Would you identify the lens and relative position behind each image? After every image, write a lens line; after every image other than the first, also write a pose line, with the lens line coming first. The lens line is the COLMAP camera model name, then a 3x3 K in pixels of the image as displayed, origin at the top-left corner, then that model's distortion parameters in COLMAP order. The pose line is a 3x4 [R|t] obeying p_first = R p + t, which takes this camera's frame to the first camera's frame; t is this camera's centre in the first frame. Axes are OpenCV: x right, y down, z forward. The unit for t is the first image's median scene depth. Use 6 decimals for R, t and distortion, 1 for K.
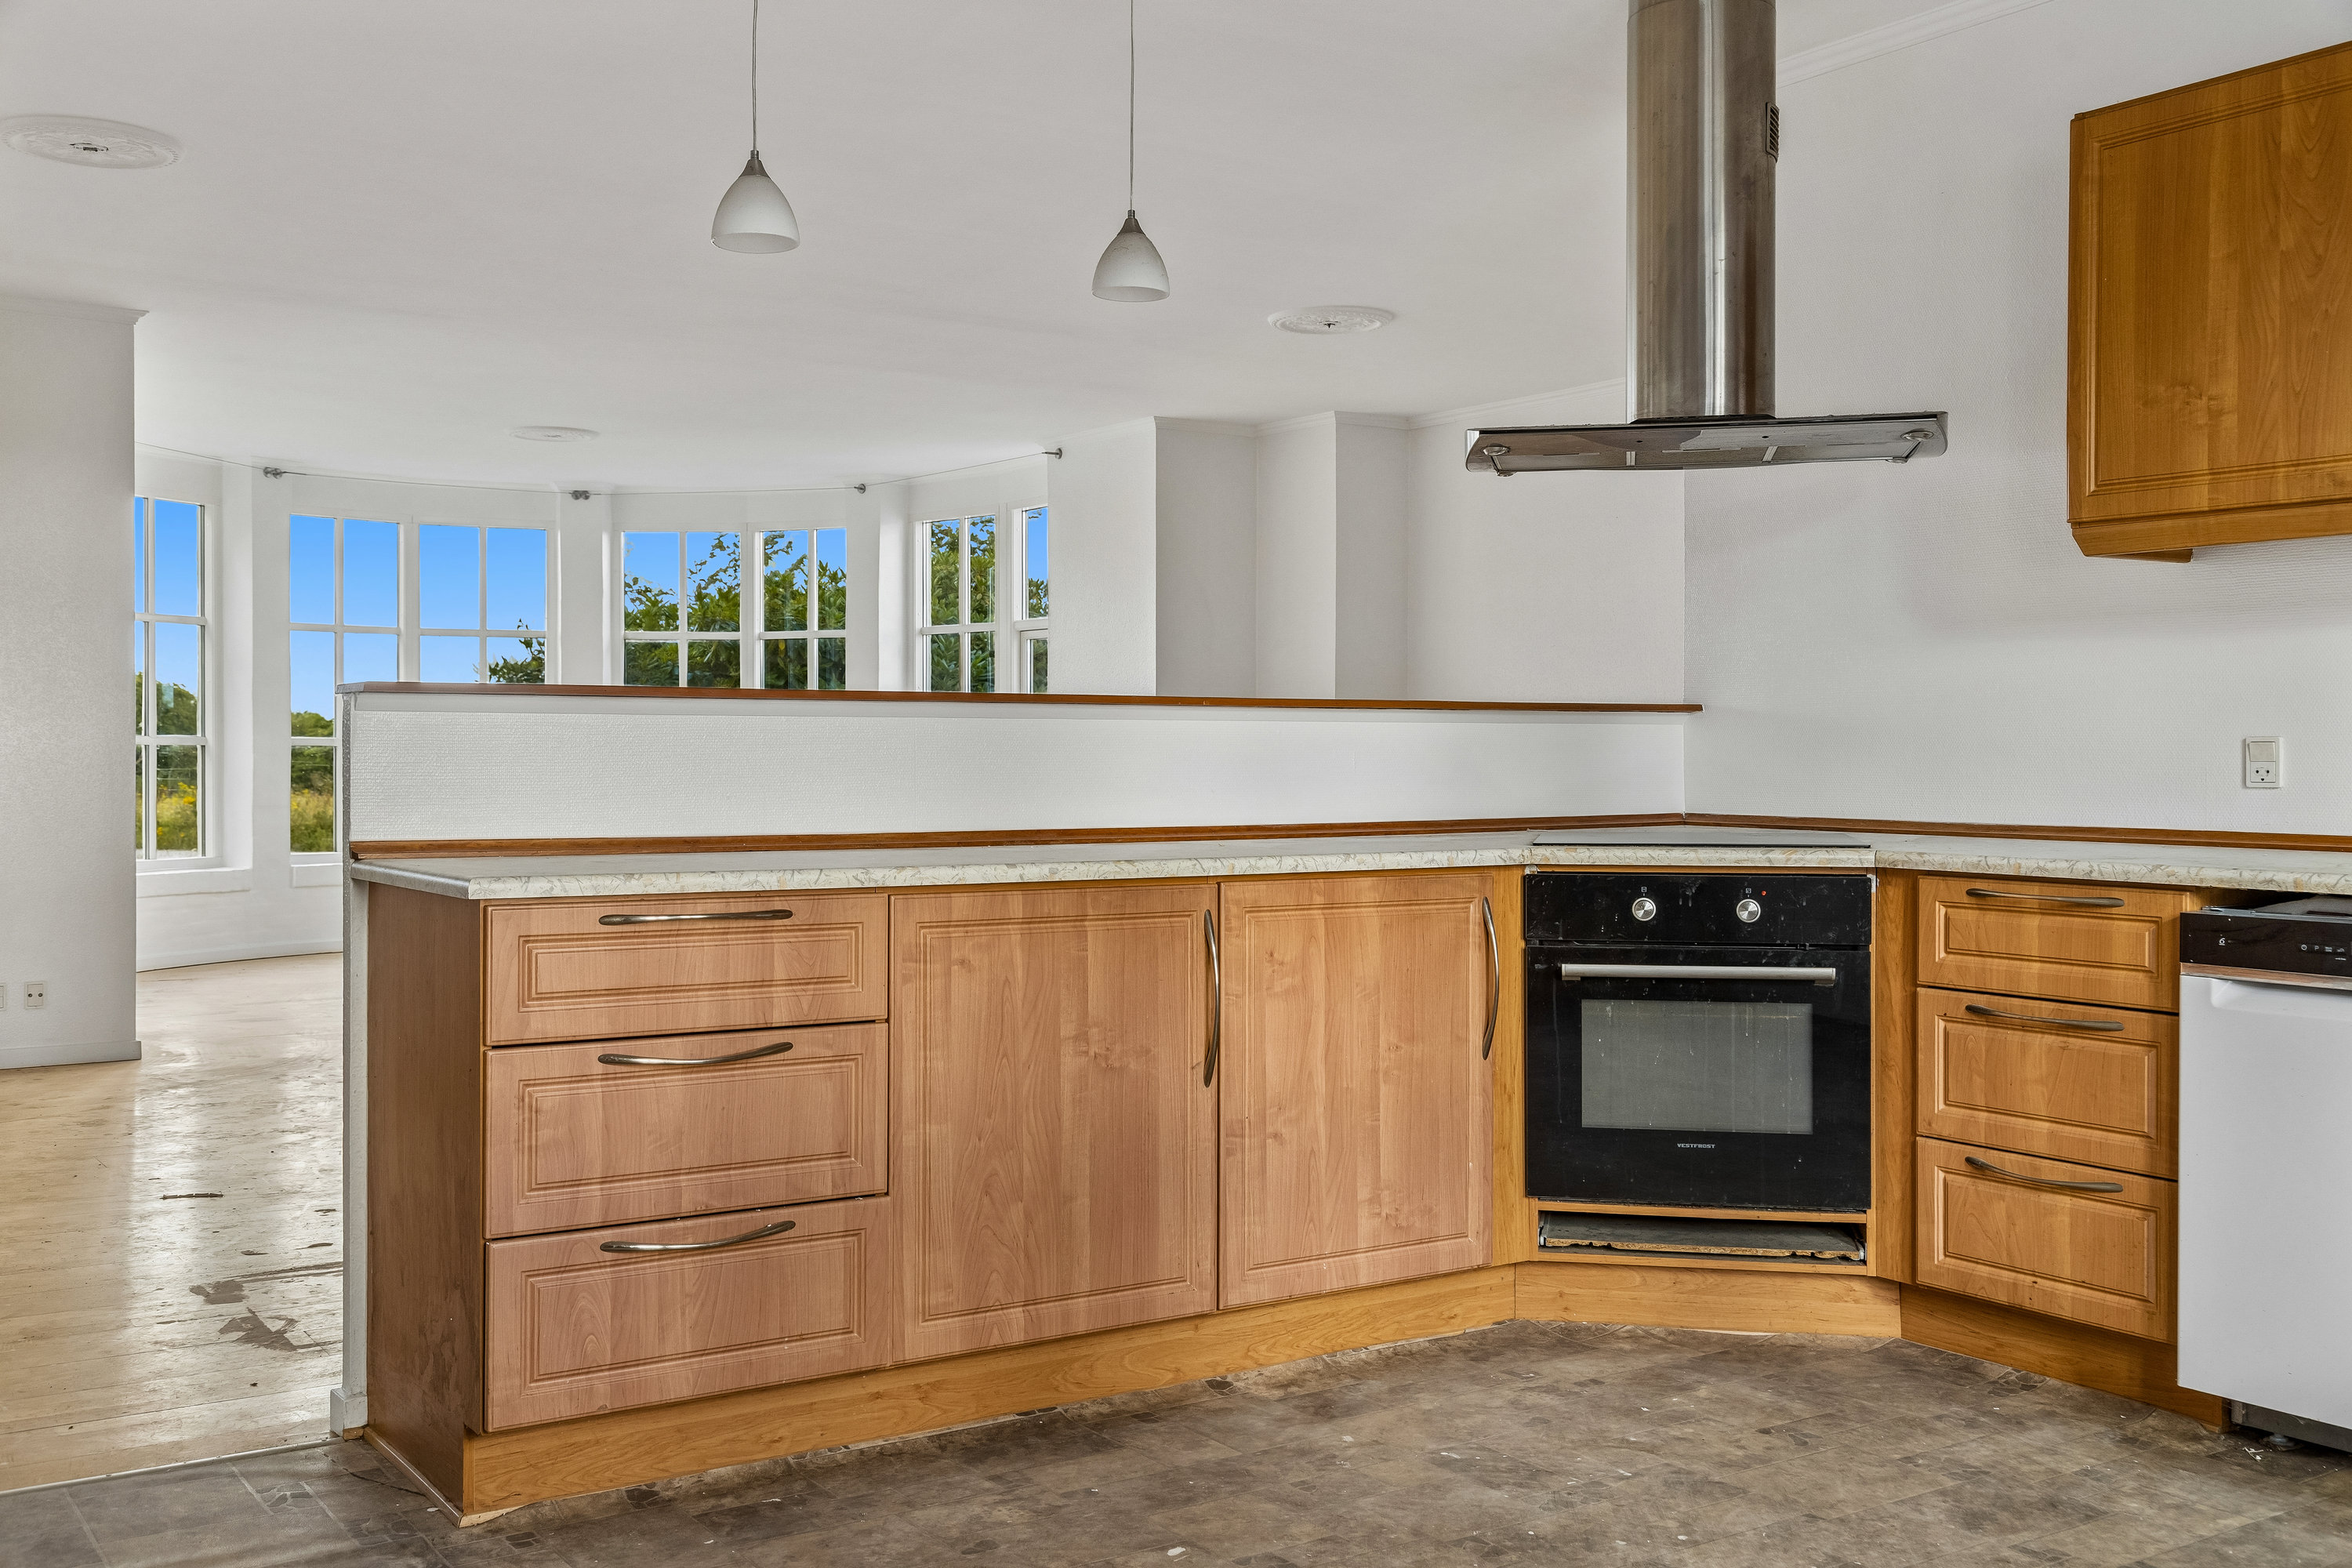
lens RADIAL K [[2162.8, 0, 1180.4], [0, 2162.8, 777.3], [0, 0, 1]] dist [0.005772, 0.000000]
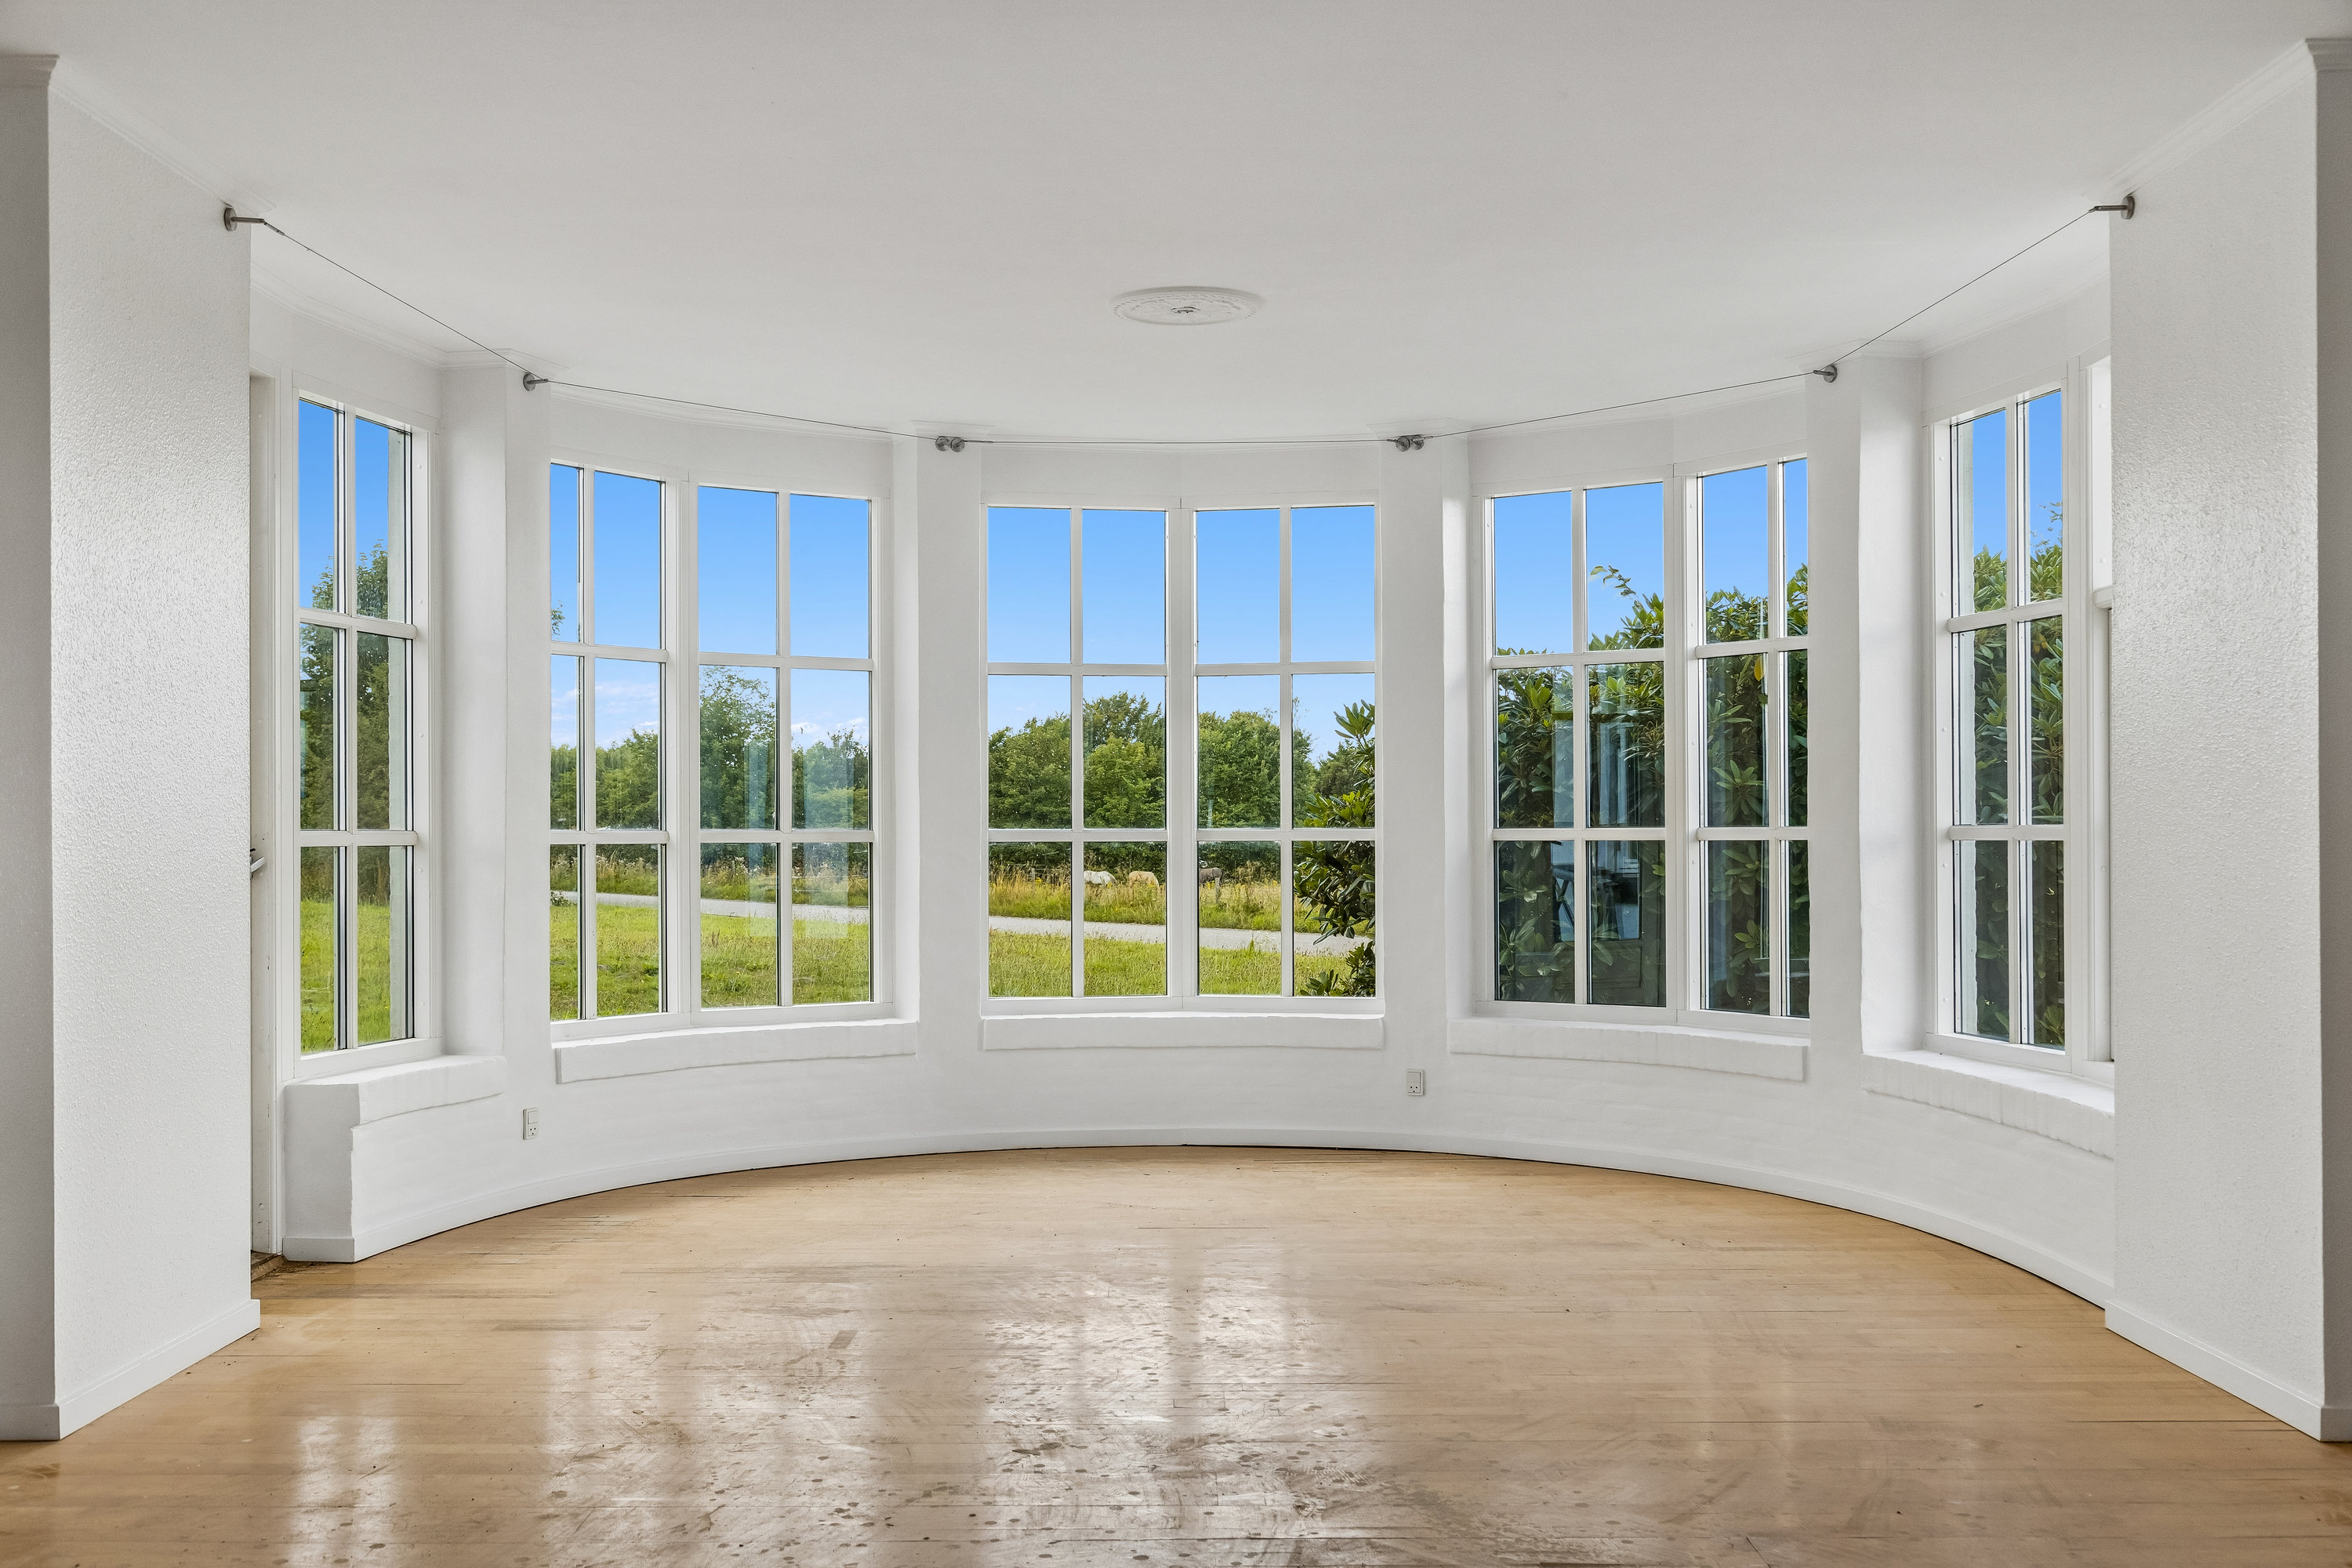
lens RADIAL K [[2317.2, 0, 1152.2], [0, 2317.2, 802.6], [0, 0, 1]] dist [0.007046, 0.000000]
pose [[0.822948, -0.013496, -0.567957, 0.047792], [-0.000392, 0.999704, -0.024323, -0.009495], [0.568117, 0.020239, 0.822699, 0.435783]]
